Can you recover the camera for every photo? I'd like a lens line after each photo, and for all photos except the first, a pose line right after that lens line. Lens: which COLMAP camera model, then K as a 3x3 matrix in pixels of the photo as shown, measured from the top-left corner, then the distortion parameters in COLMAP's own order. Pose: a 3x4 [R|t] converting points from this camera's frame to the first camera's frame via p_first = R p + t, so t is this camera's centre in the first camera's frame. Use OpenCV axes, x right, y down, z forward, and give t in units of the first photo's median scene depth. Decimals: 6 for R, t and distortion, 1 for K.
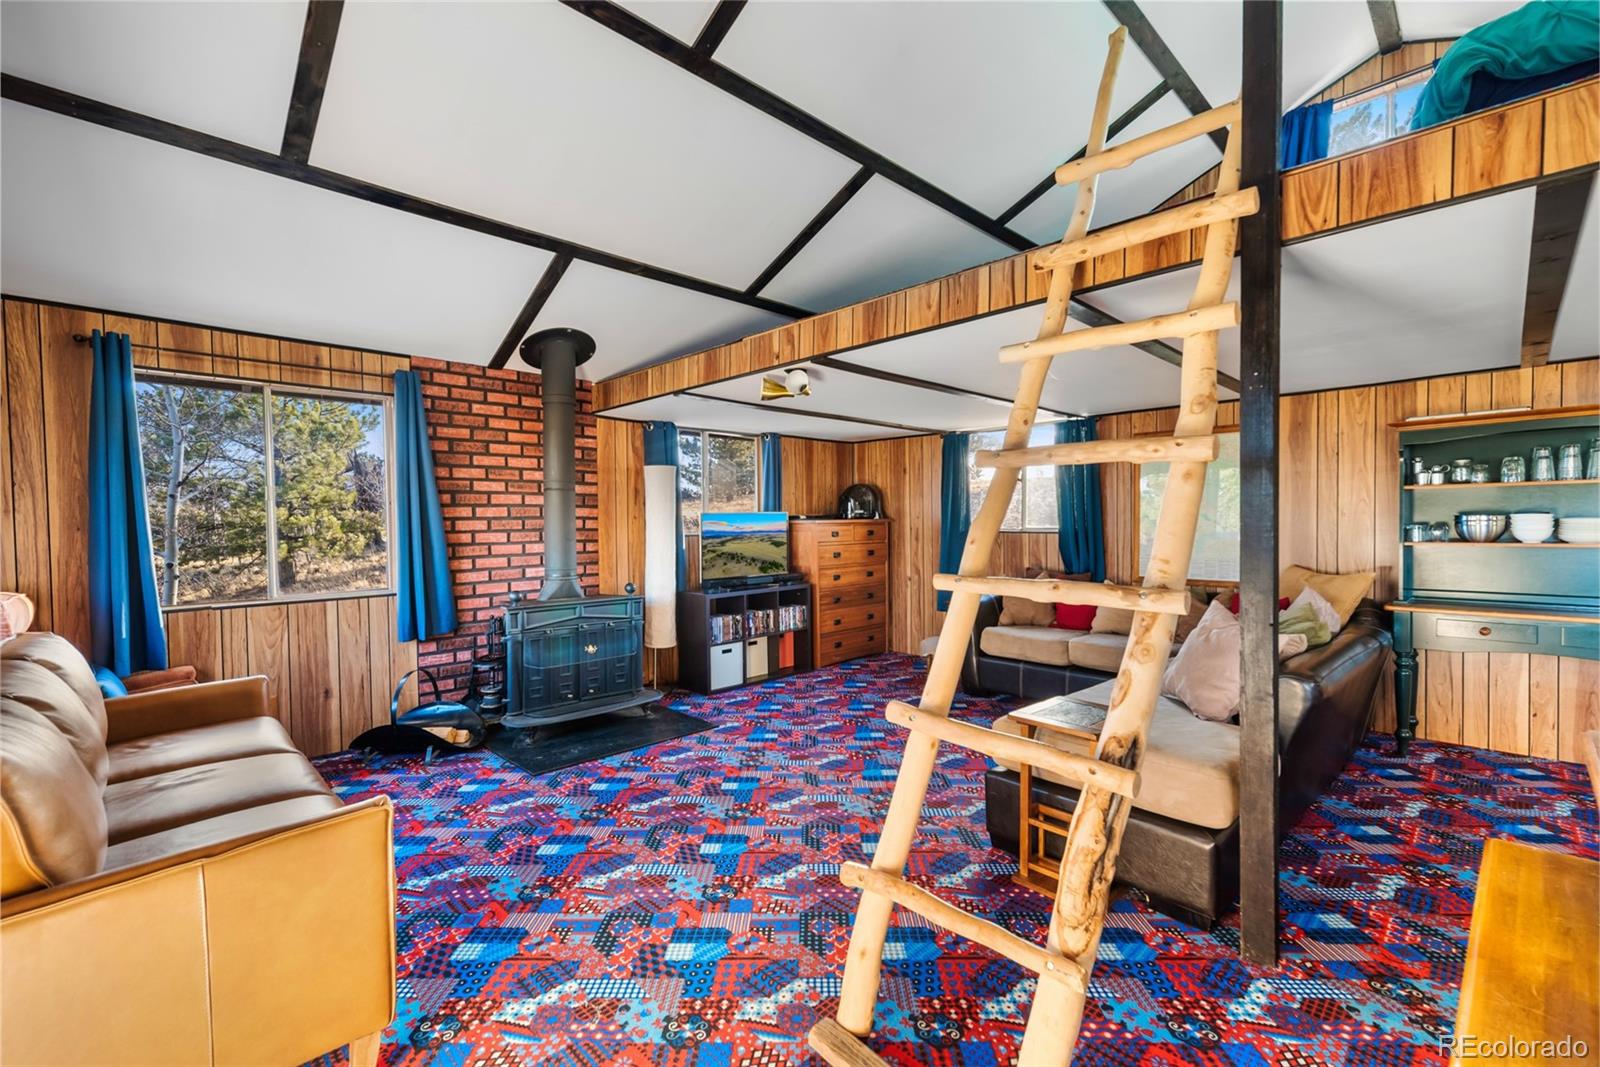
lens RADIAL K [[687.9, 0, 803.0], [0, 687.9, 536.8], [0, 0, 1]] dist [0.008137, 0.000276]
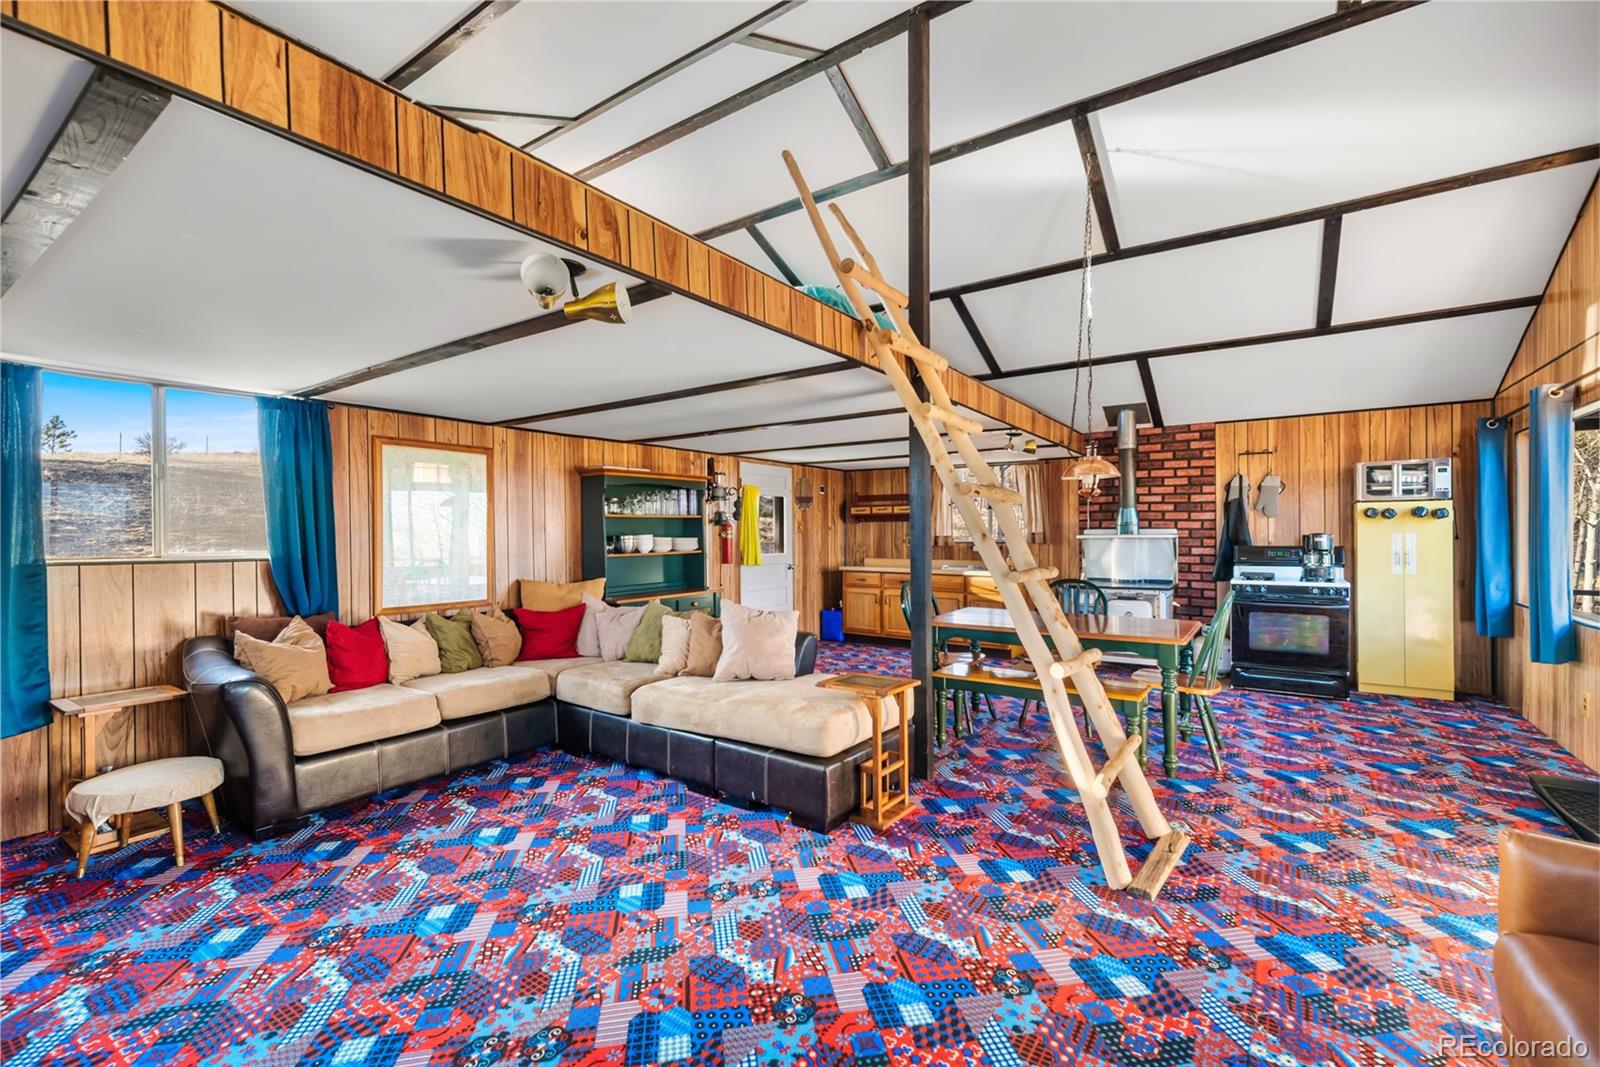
lens RADIAL K [[687.9, 0, 803.0], [0, 687.9, 536.8], [0, 0, 1]] dist [0.008137, 0.000276]
pose [[-0.188911, 0.005514, 0.981979, -0.487303], [0.032949, 0.999457, 0.000727, -0.014162], [-0.981441, 0.032493, -0.188990, 0.758802]]
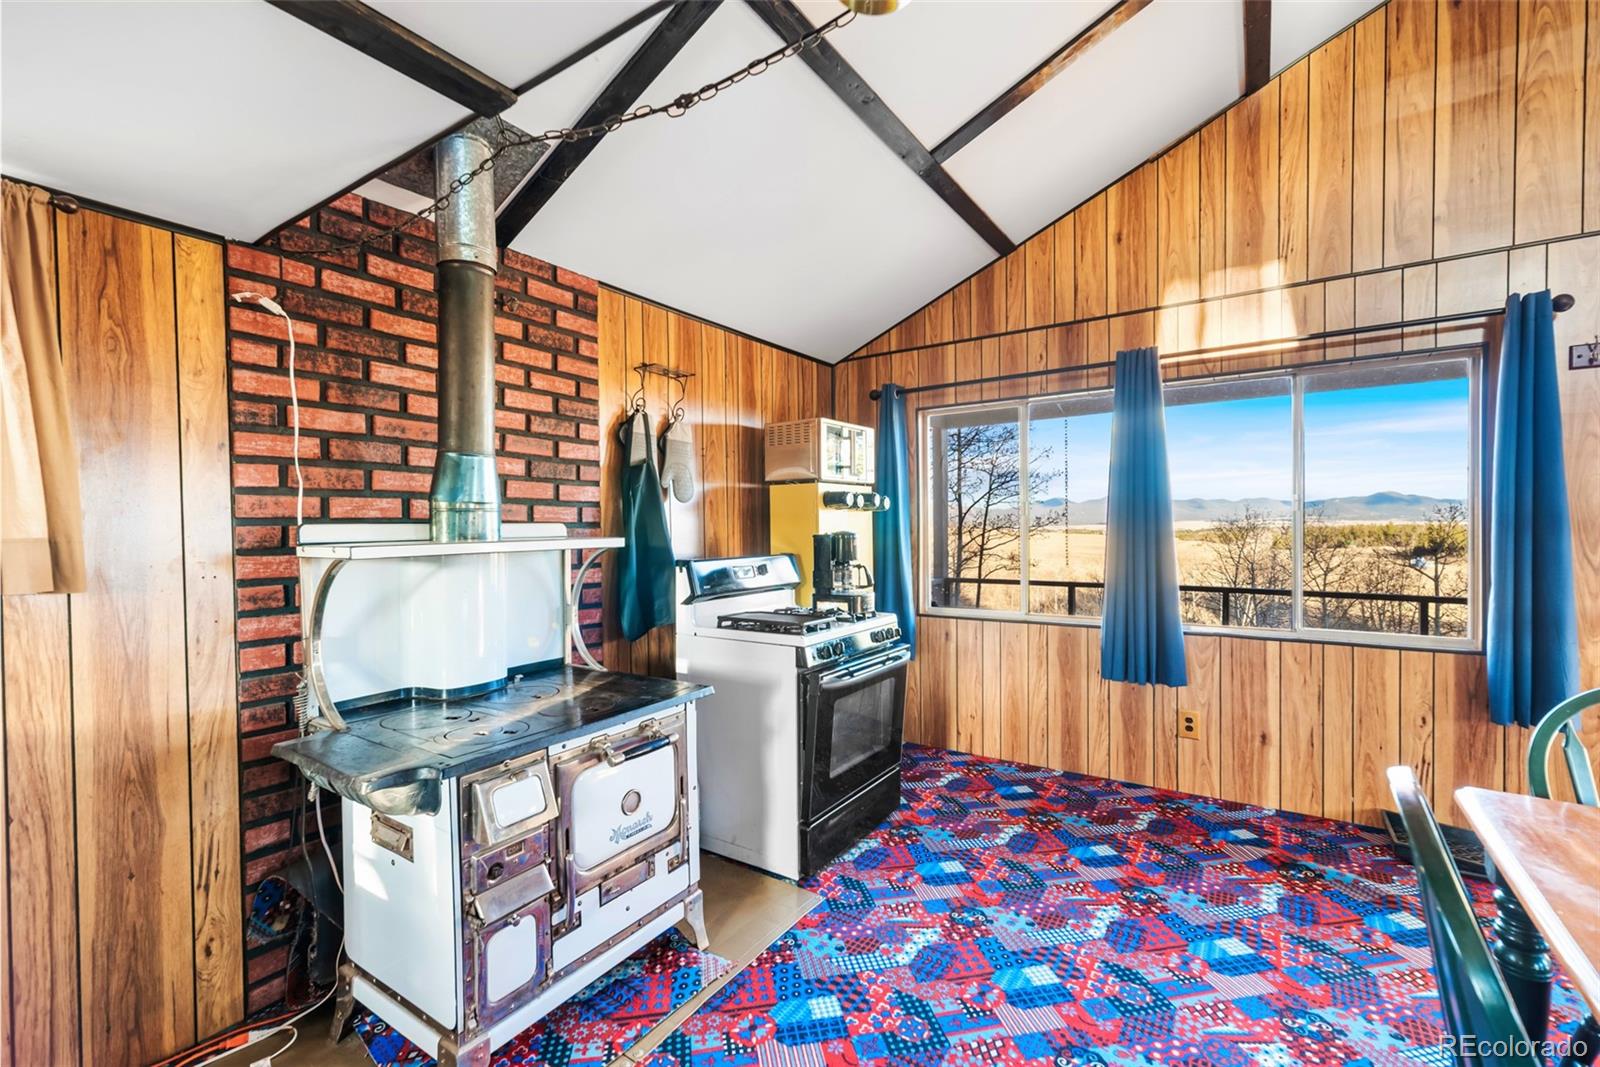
lens RADIAL K [[687.9, 0, 803.0], [0, 687.9, 536.8], [0, 0, 1]] dist [0.008137, 0.000276]
pose [[-0.980475, 0.023144, -0.195277, 0.729374], [0.014981, 0.998955, 0.043173, -0.014592], [0.196072, 0.039405, -0.979798, 0.289644]]
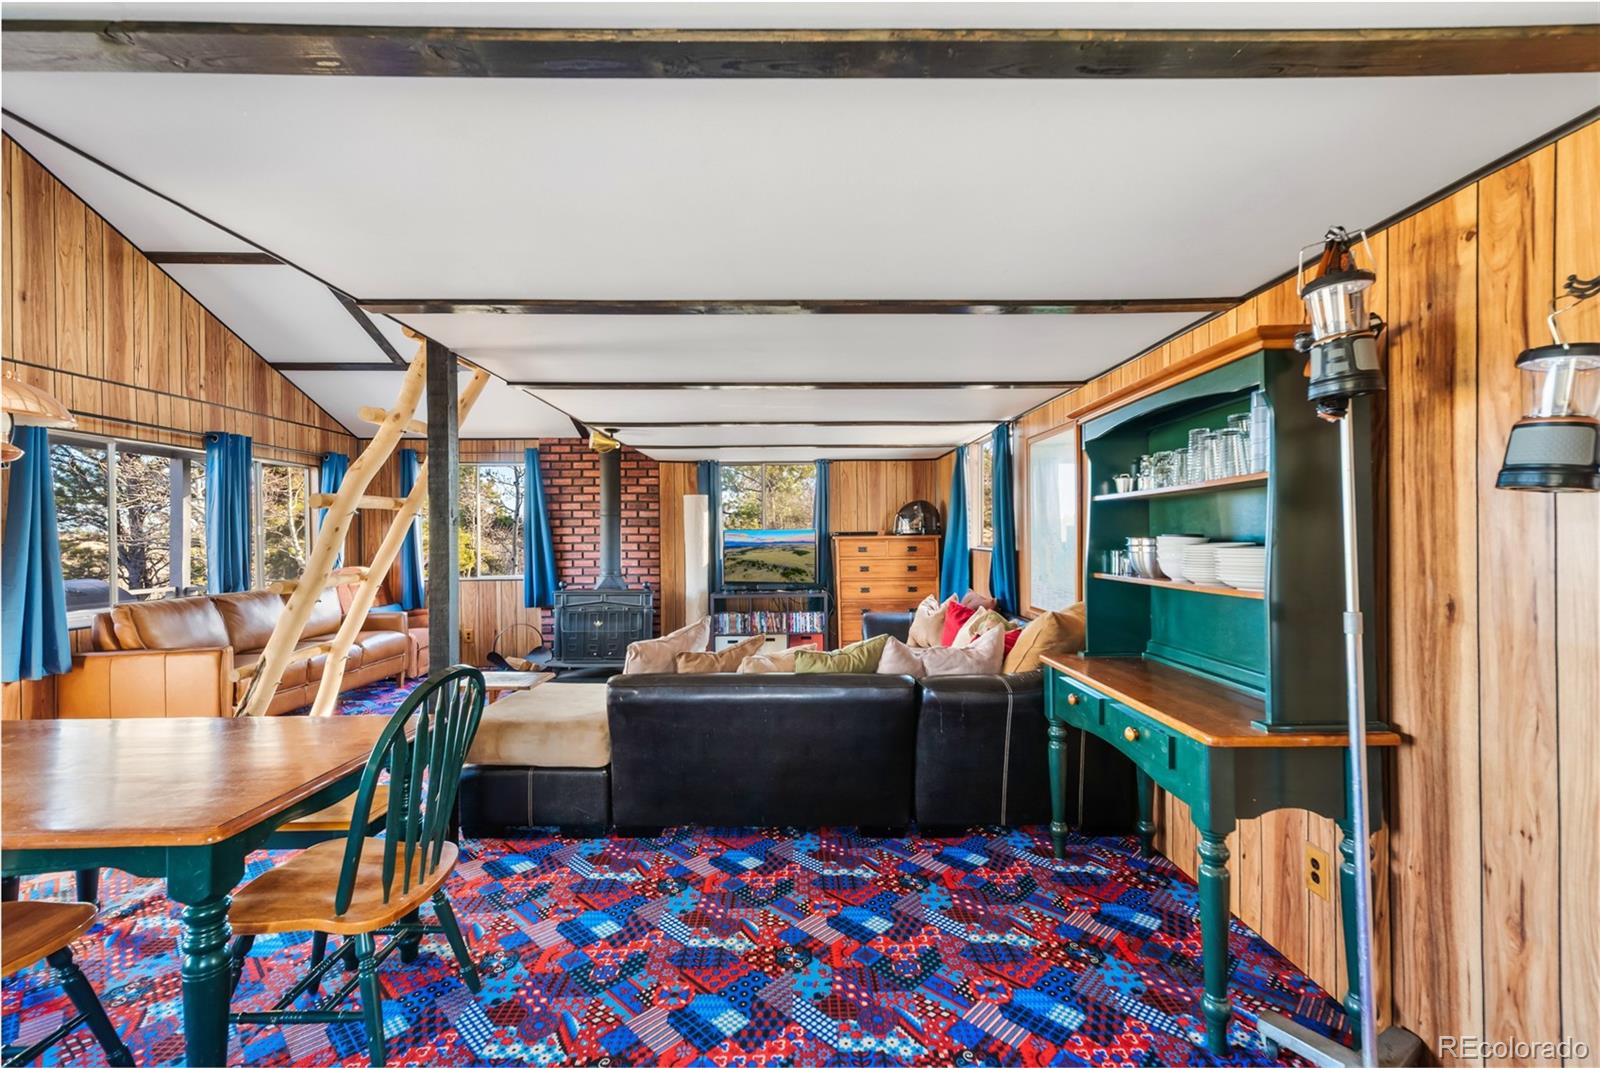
lens RADIAL K [[687.9, 0, 803.0], [0, 687.9, 537.3], [0, 0, 1]] dist [0.008137, 0.000276]
pose [[0.723153, 0.006285, -0.690660, 1.002787], [-0.016919, 0.999820, -0.008616, -0.016545], [0.690481, 0.017916, 0.723129, 0.223415]]
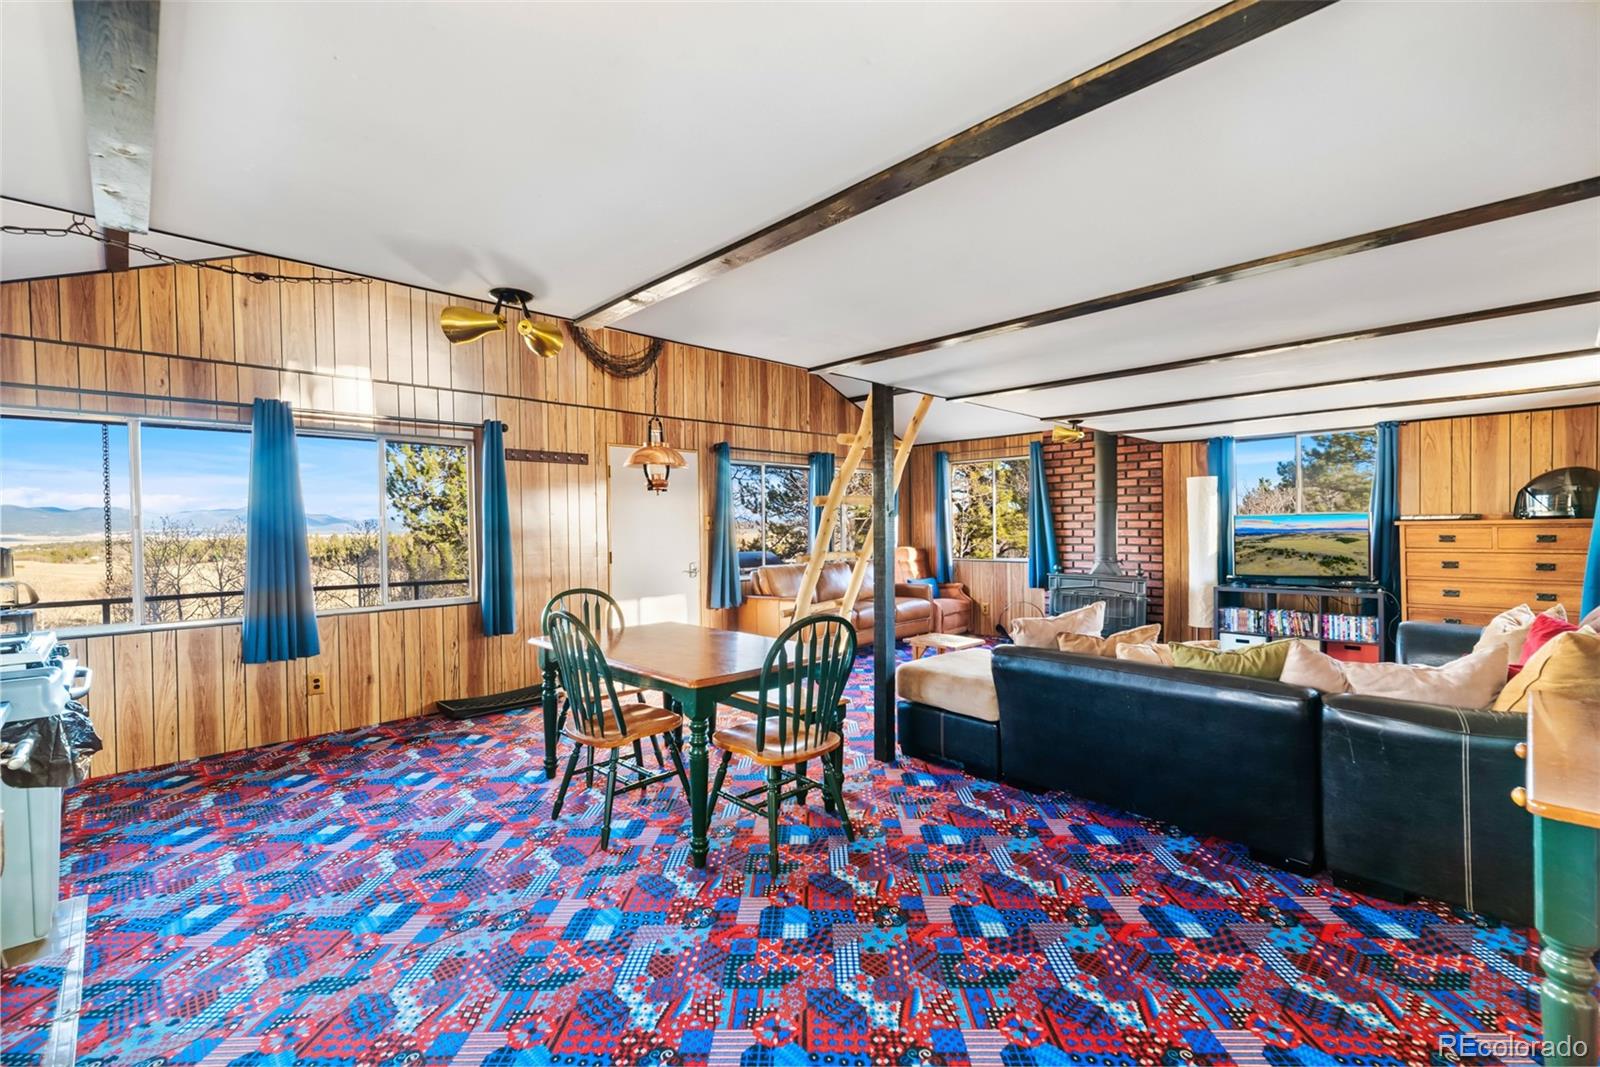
lens RADIAL K [[687.9, 0, 803.0], [0, 687.9, 536.8], [0, 0, 1]] dist [0.008137, 0.000276]
pose [[-0.003254, 0.026049, -0.999655, 1.182048], [-0.012530, 0.999581, 0.026088, -0.024027], [0.999916, 0.012610, -0.002926, 0.360803]]
